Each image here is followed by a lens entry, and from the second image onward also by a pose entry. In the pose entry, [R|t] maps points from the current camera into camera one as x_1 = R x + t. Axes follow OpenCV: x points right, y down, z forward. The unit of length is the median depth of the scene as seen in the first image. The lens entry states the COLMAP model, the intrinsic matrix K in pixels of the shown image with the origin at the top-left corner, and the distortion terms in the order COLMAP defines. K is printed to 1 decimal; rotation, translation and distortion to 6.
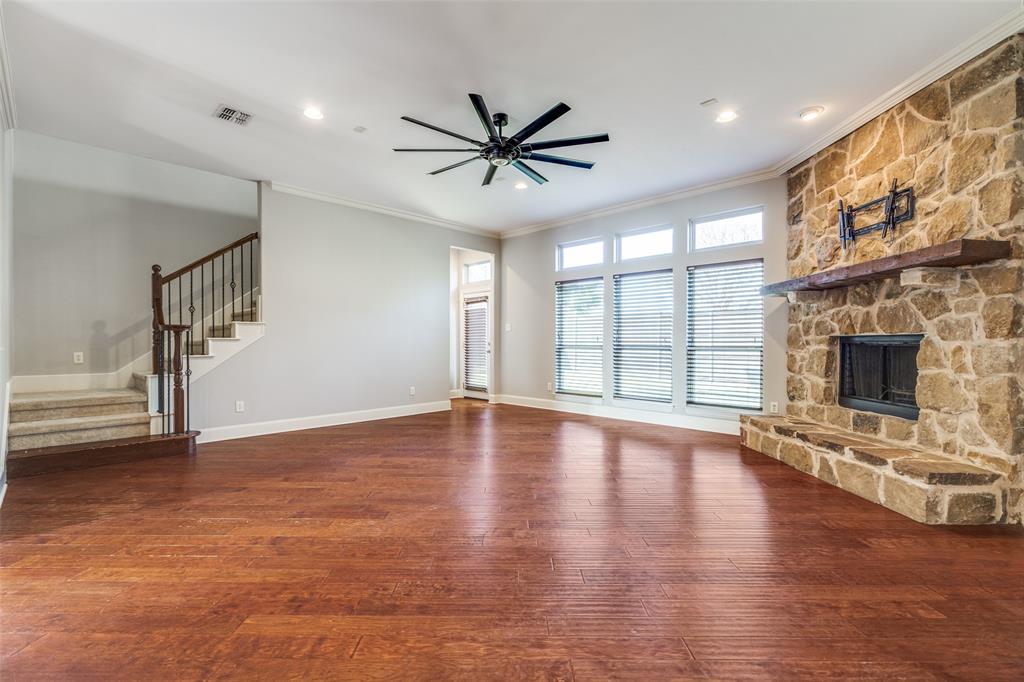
lens RADIAL K [[456.2, 0, 509.0], [0, 456.2, 344.9], [0, 0, 1]] dist [0.002779, -0.000551]
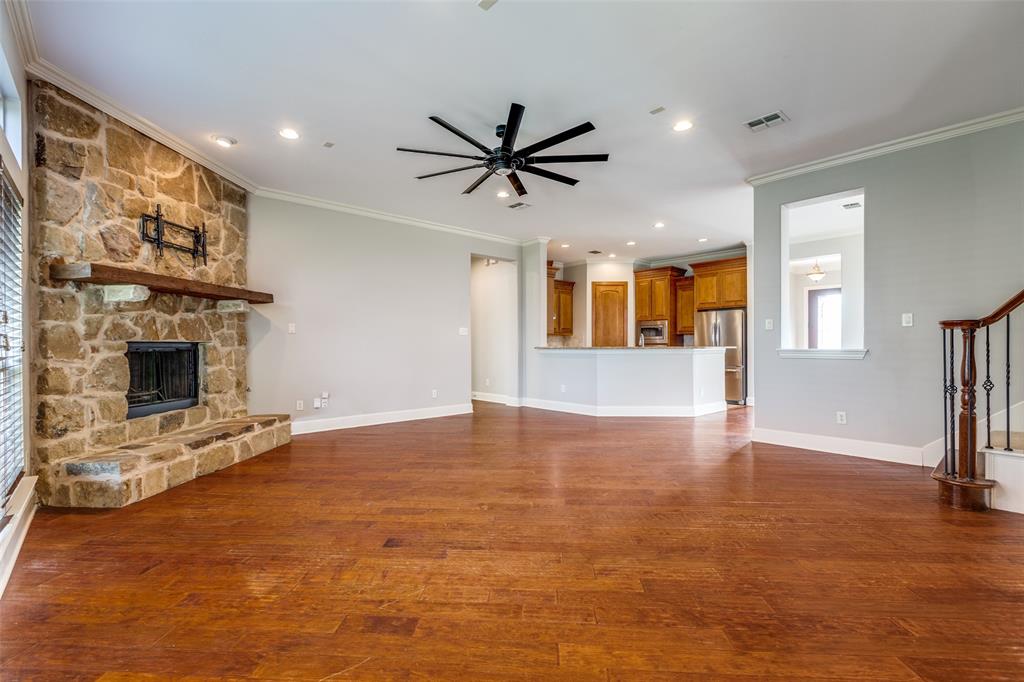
lens RADIAL K [[456.2, 0, 502.4], [0, 456.2, 344.9], [0, 0, 1]] dist [0.002779, -0.000551]
pose [[-0.997163, 0.004572, 0.075131, -0.084661], [0.004903, 0.999979, 0.004215, -0.012931], [-0.075110, 0.004571, -0.997165, 1.866159]]
